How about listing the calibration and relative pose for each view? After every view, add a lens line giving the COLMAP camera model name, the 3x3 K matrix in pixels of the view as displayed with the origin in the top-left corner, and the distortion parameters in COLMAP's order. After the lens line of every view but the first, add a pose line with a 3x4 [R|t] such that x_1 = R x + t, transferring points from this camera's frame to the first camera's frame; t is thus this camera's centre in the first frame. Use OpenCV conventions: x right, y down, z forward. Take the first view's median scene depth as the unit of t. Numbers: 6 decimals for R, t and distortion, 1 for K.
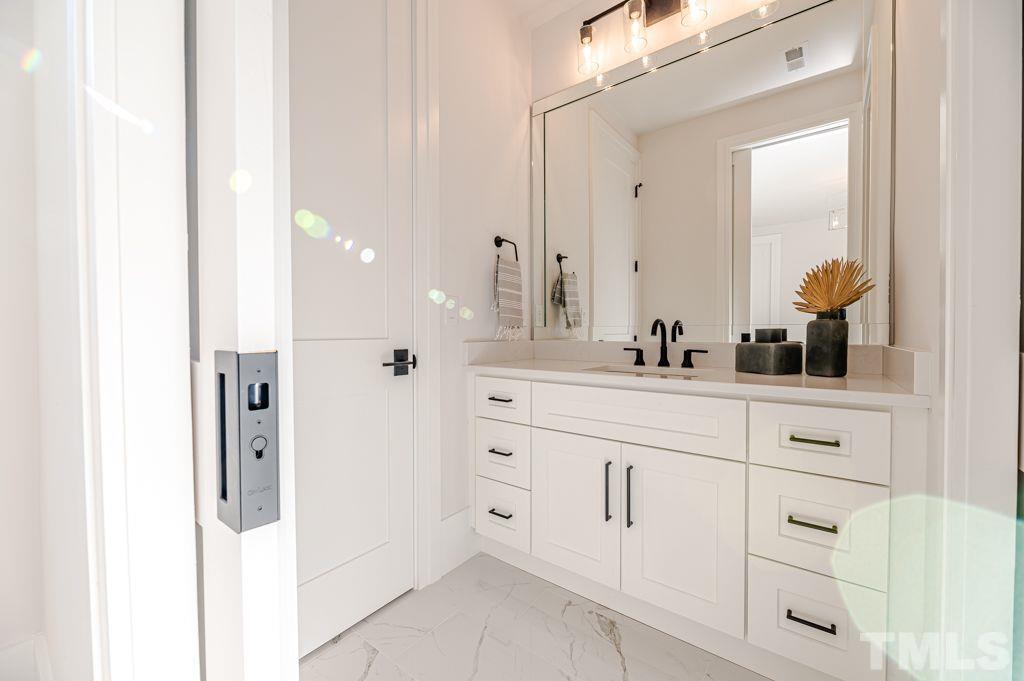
lens RADIAL K [[404.8, 0, 512.0], [0, 404.8, 340.6], [0, 0, 1]] dist [0.000426, -0.000169]
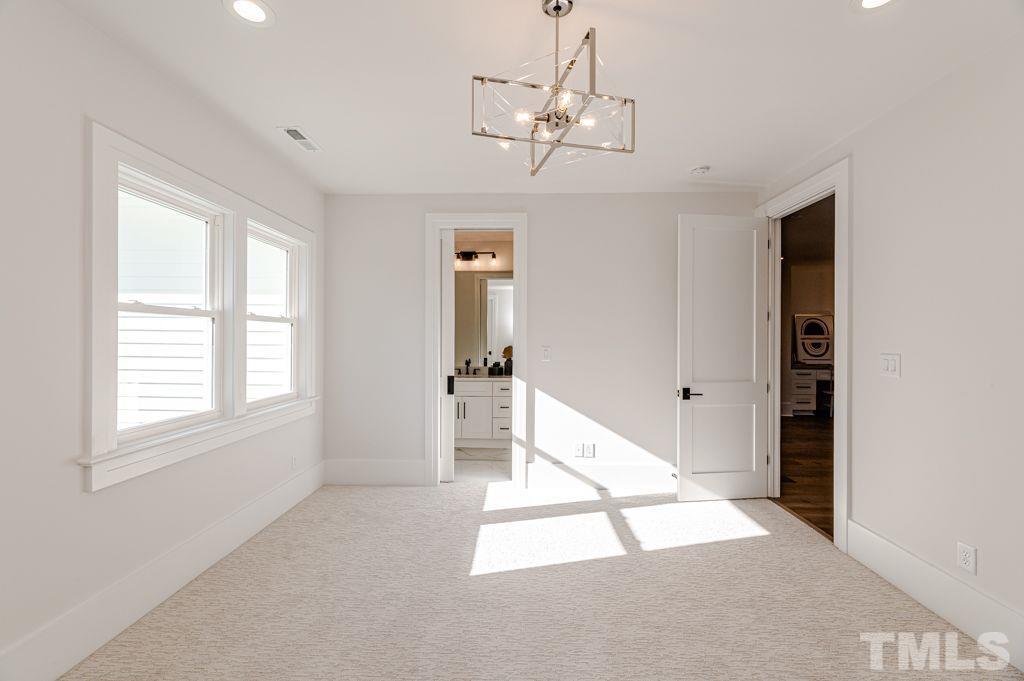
lens RADIAL K [[404.8, 0, 512.8], [0, 404.8, 338.4], [0, 0, 1]] dist [0.000426, -0.000169]
pose [[0.809438, 0.003890, 0.587193, -1.383607], [0.002941, 0.999939, -0.010679, -0.211002], [-0.587198, 0.010371, 0.809377, -2.044170]]
